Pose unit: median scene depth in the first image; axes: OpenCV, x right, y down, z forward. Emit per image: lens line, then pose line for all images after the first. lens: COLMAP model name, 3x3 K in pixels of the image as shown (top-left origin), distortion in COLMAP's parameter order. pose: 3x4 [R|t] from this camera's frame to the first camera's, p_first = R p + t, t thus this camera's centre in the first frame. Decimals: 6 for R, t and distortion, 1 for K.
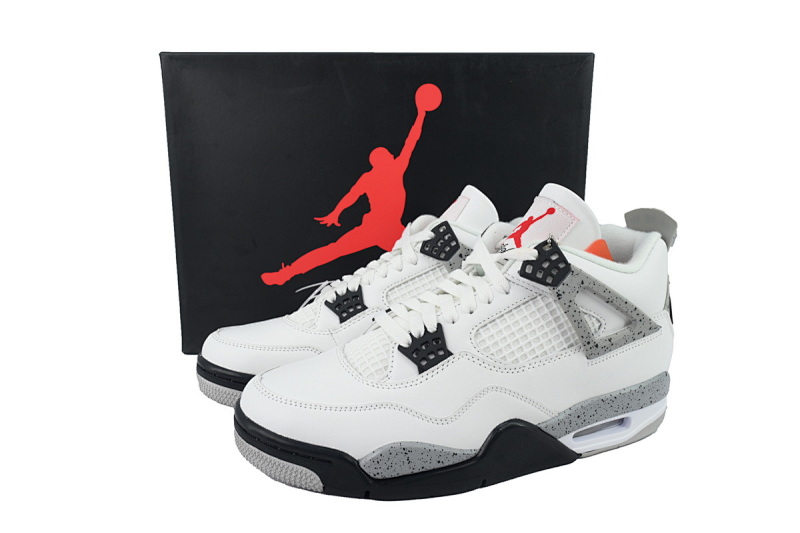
lens RADIAL K [[604.3, 0, 400.0], [0, 604.3, 266.5], [0, 0, 1]] dist [0.057362, 0.000408]
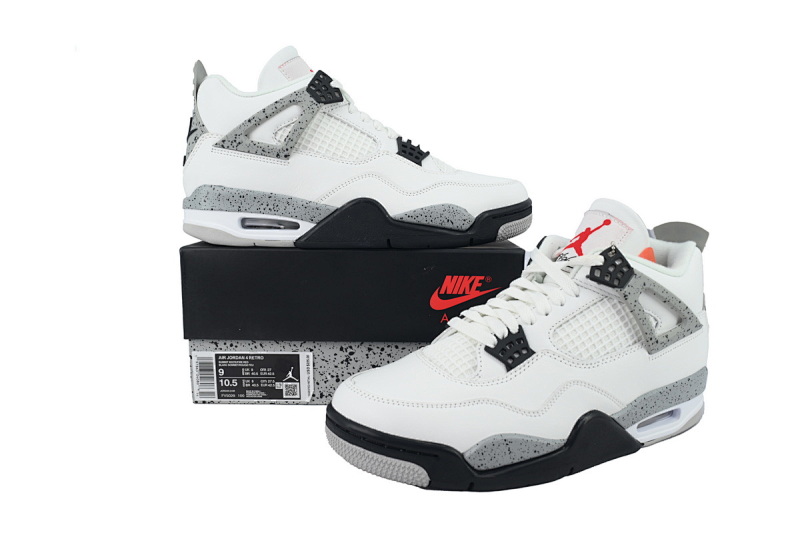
lens RADIAL K [[604.3, 0, 400.0], [0, 604.3, 266.5], [0, 0, 1]] dist [0.057362, 0.000408]
pose [[0.992827, -0.018564, 0.118110, -0.276609], [0.026262, 0.997607, -0.063957, 0.053592], [-0.116640, 0.066600, 0.990939, -0.059227]]
